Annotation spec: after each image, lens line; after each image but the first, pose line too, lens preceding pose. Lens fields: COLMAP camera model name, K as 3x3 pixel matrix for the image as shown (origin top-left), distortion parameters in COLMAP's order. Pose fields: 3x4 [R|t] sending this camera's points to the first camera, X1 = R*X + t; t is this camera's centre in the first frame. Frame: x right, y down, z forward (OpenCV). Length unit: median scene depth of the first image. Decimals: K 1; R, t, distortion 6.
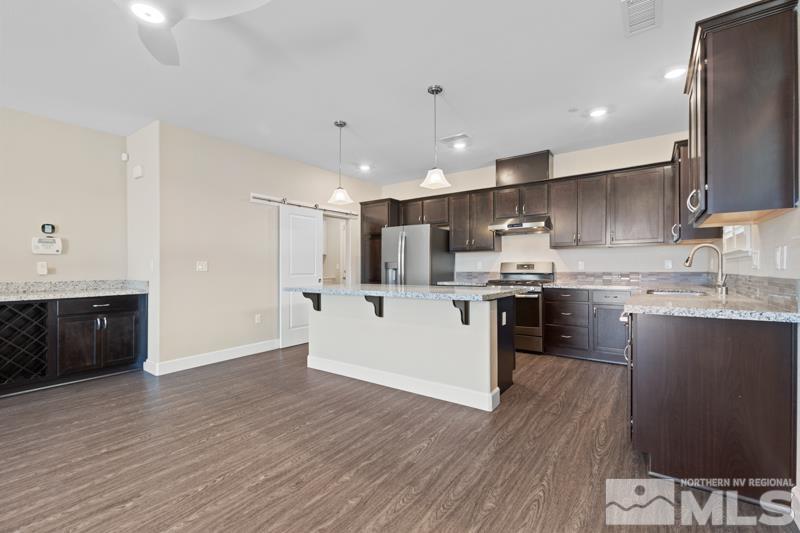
lens RADIAL K [[346.9, 0, 401.8], [0, 346.9, 266.8], [0, 0, 1]] dist [0.003588, -0.000656]
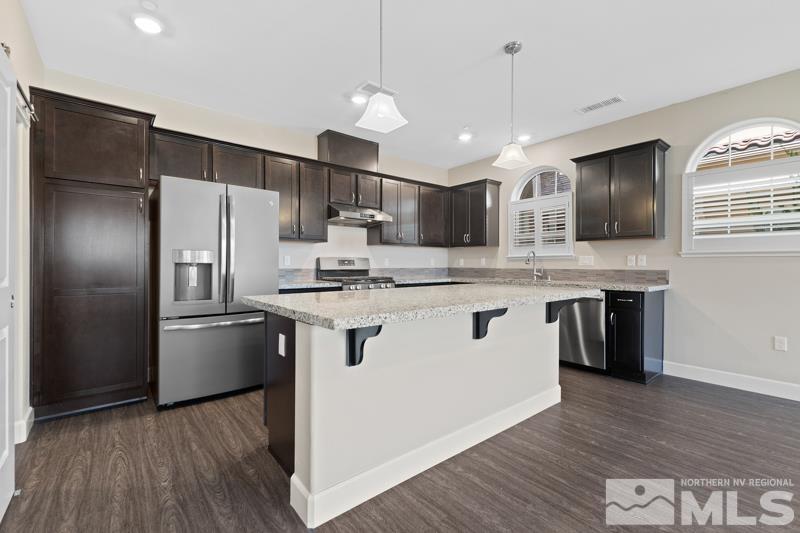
lens RADIAL K [[346.9, 0, 401.8], [0, 346.9, 266.8], [0, 0, 1]] dist [0.003588, -0.000656]
pose [[0.259410, -0.004620, 0.965756, -0.885889], [-0.008453, 0.999939, 0.007054, 0.005161], [-0.965730, -0.009993, 0.259356, 1.191817]]
